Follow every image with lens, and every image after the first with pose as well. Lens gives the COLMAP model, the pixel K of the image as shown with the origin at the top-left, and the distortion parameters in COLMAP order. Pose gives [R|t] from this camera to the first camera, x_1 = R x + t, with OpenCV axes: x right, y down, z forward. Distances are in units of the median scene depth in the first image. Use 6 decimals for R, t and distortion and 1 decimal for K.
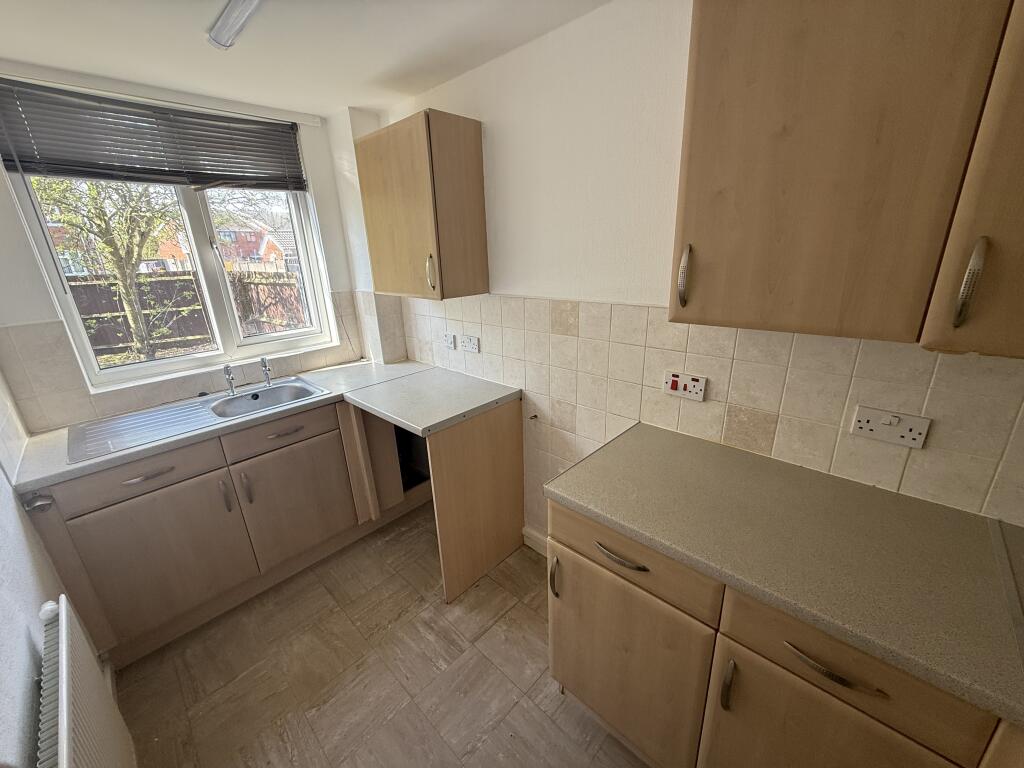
lens RADIAL K [[409.3, 0, 511.3], [0, 409.3, 385.2], [0, 0, 1]] dist [0.000893, 0.000084]
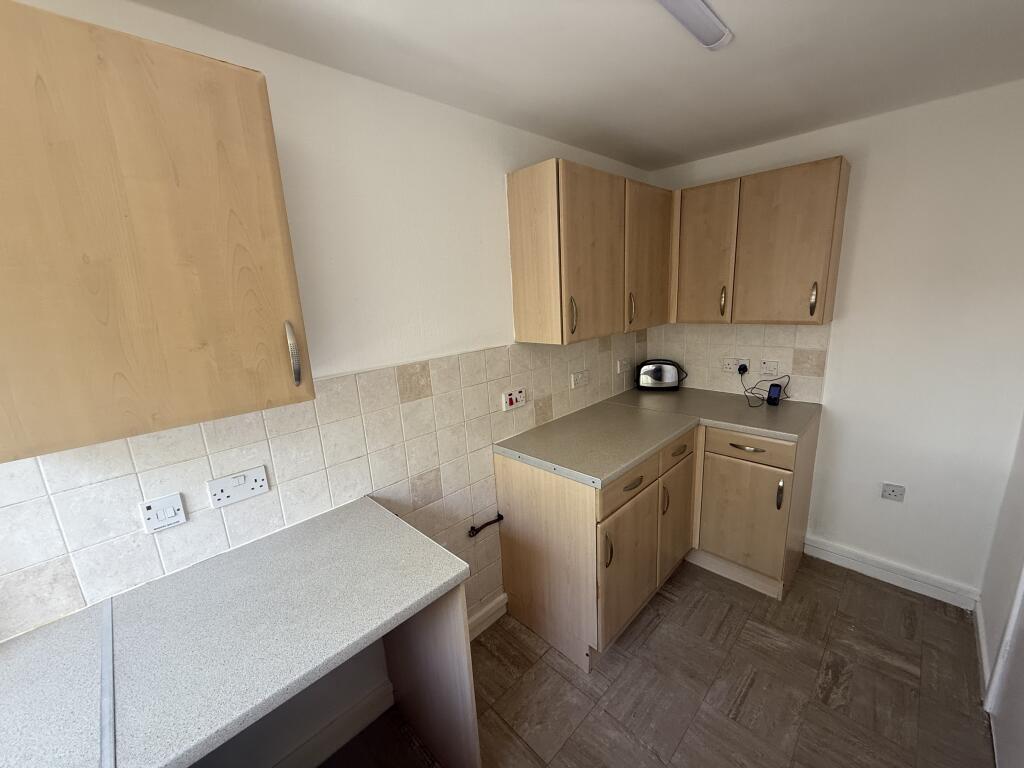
lens RADIAL K [[409.3, 0, 511.3], [0, 409.3, 385.2], [0, 0, 1]] dist [0.000893, 0.000084]
pose [[0.025073, -0.172754, 0.984646, -0.795706], [0.386248, 0.910142, 0.149847, -0.216009], [-0.922054, 0.376560, 0.089546, 0.730165]]
